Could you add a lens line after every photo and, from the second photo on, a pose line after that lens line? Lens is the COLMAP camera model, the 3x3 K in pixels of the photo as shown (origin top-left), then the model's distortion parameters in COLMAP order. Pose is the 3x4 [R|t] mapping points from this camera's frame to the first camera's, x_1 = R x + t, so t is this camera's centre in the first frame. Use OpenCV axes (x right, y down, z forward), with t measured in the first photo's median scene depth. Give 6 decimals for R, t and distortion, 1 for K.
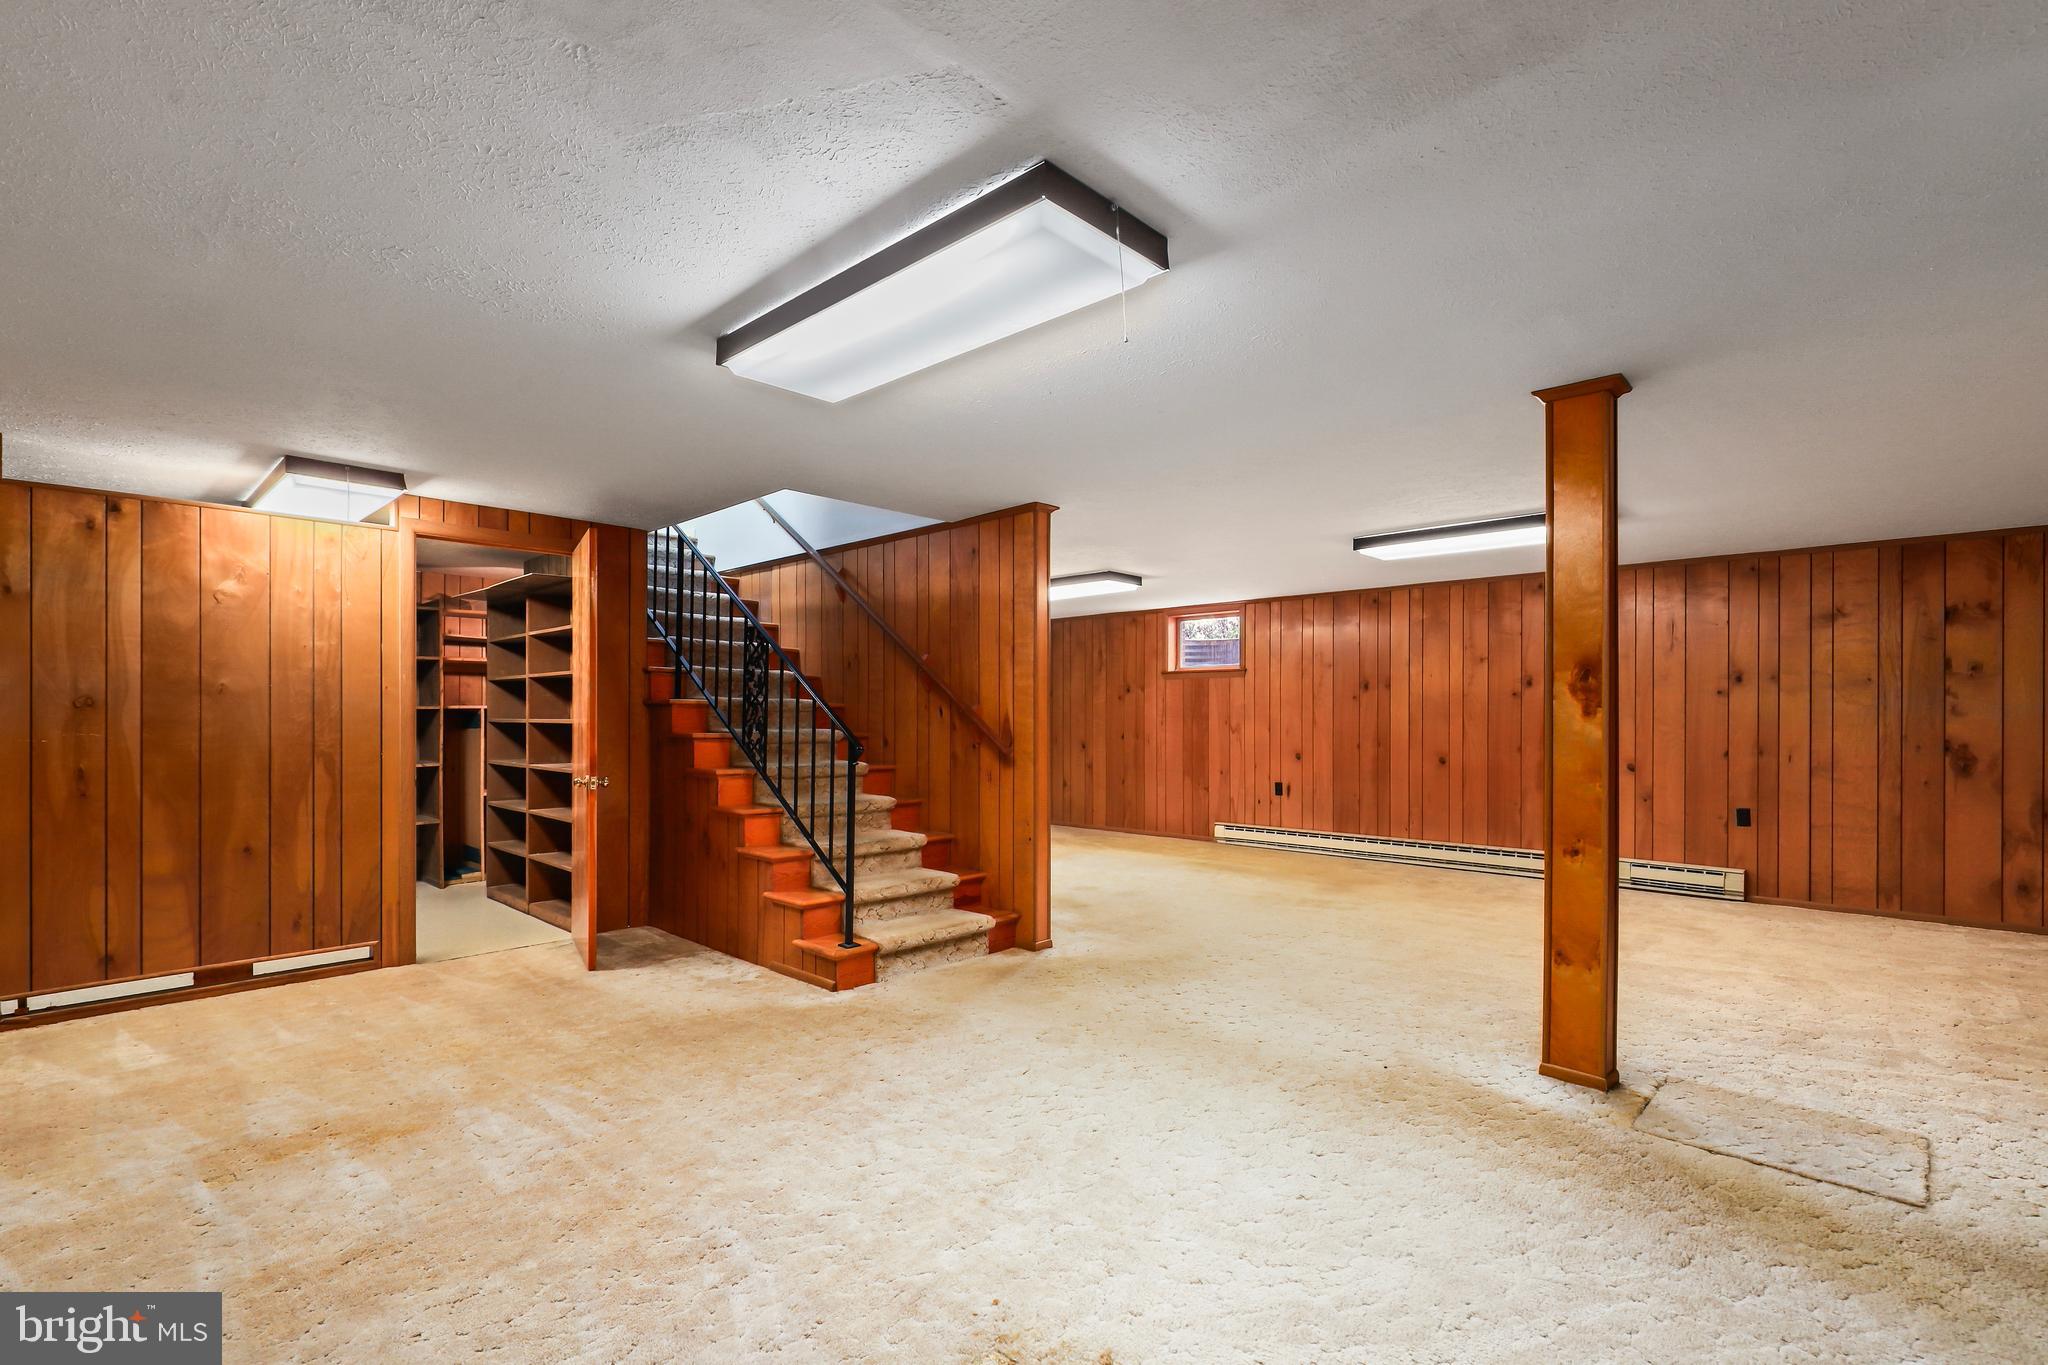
lens RADIAL K [[943.7, 0, 1038.5], [0, 943.7, 711.9], [0, 0, 1]] dist [-0.001200, -0.000260]
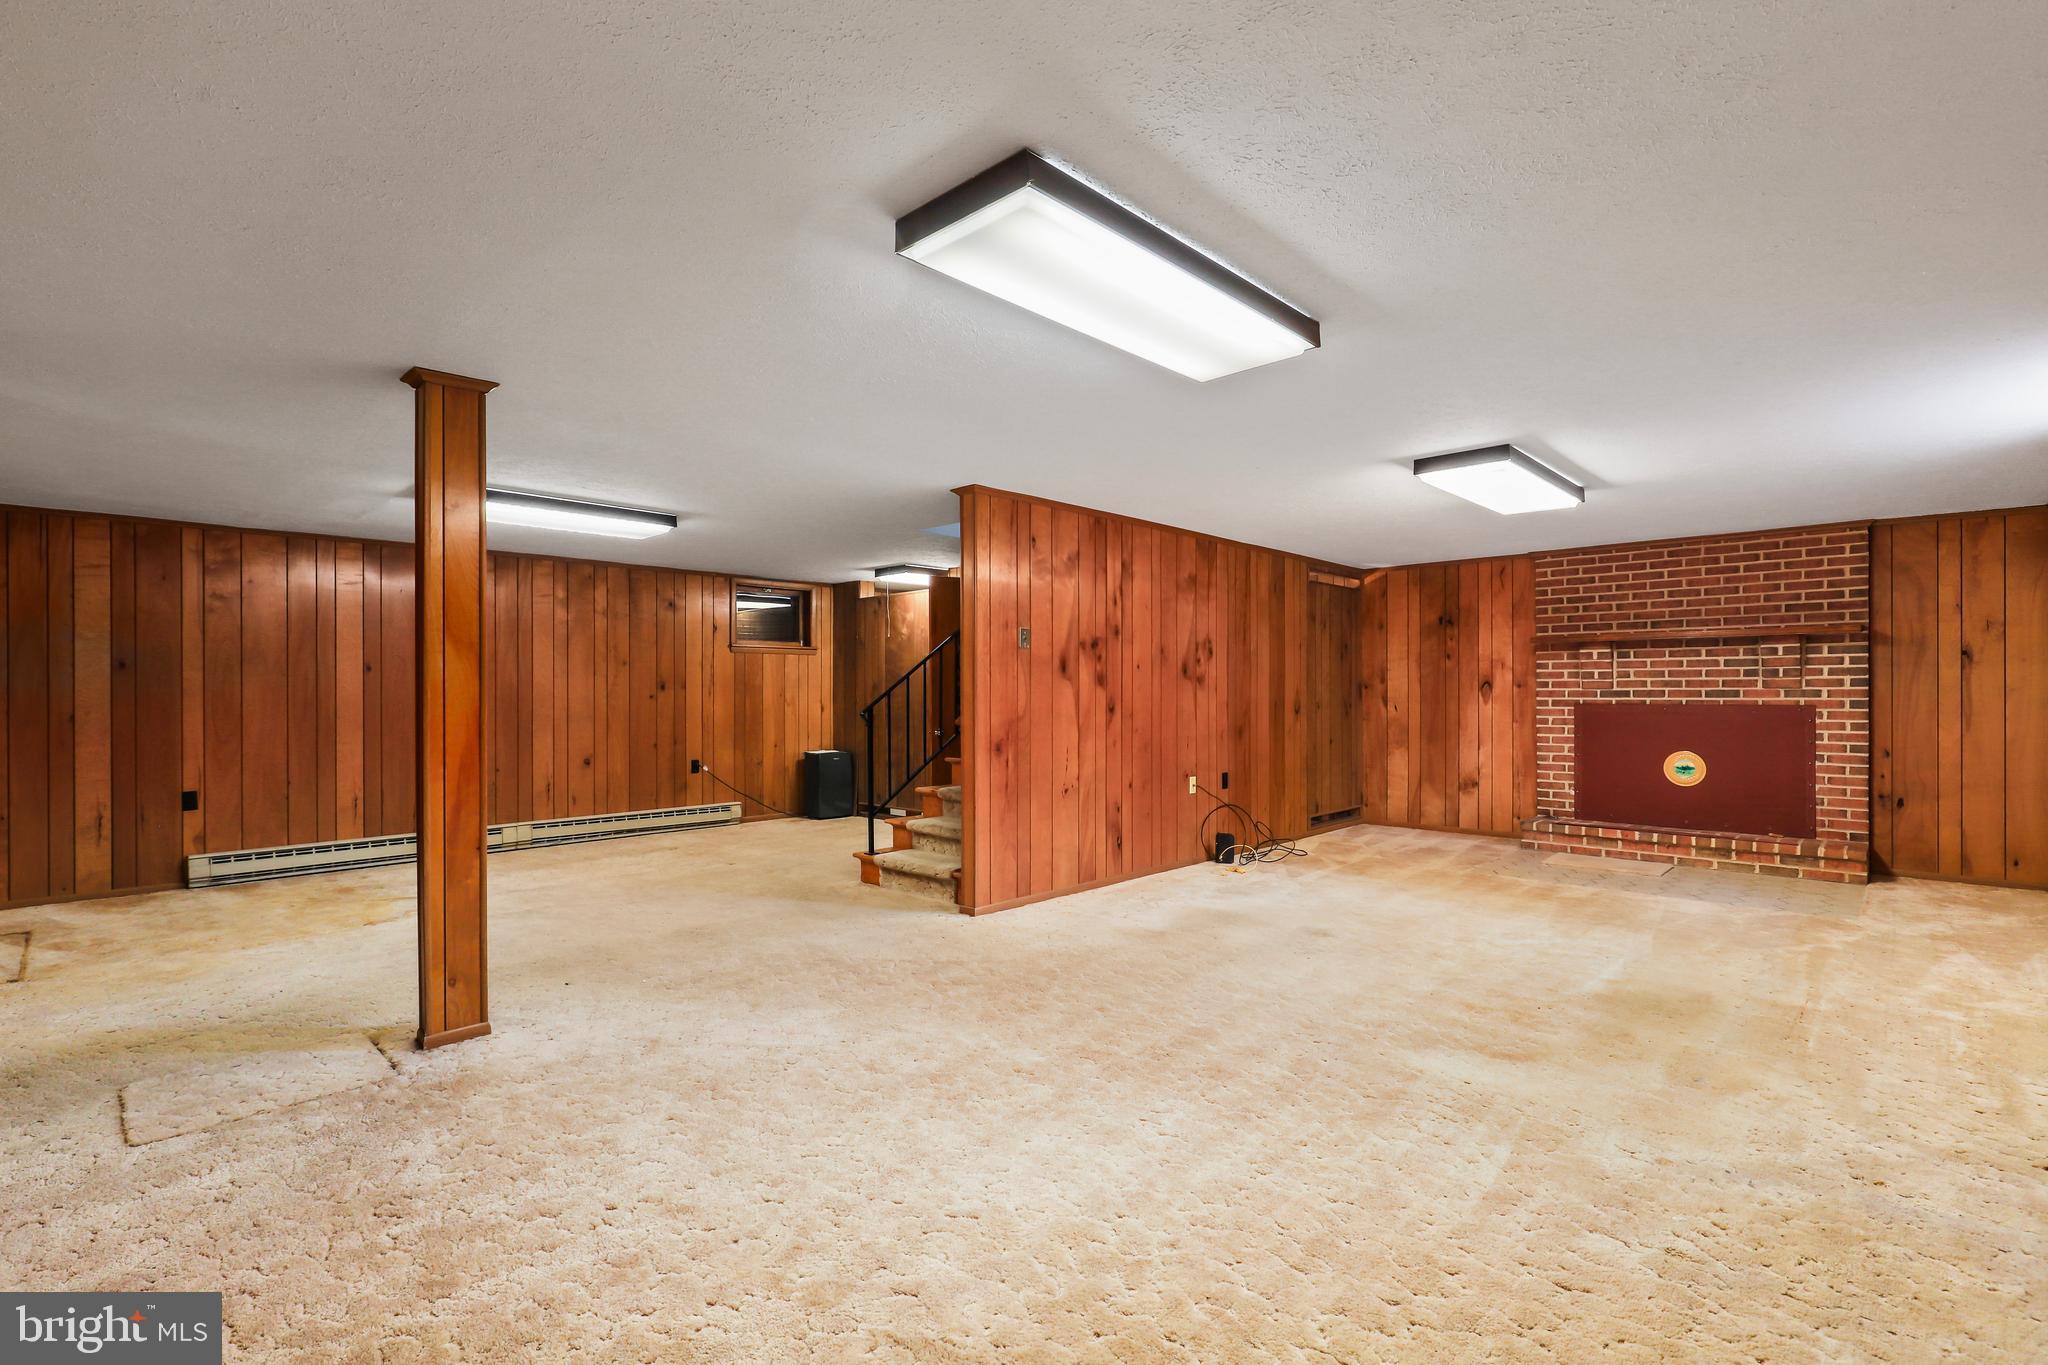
lens RADIAL K [[930.9, 0, 1024.0], [0, 930.9, 682.5], [0, 0, 1]] dist [-0.000542, -0.000161]
pose [[0.027789, 0.003641, 0.999607, -0.596241], [0.003495, 0.999987, -0.003740, 0.001013], [-0.999608, 0.003597, 0.027776, 0.548186]]
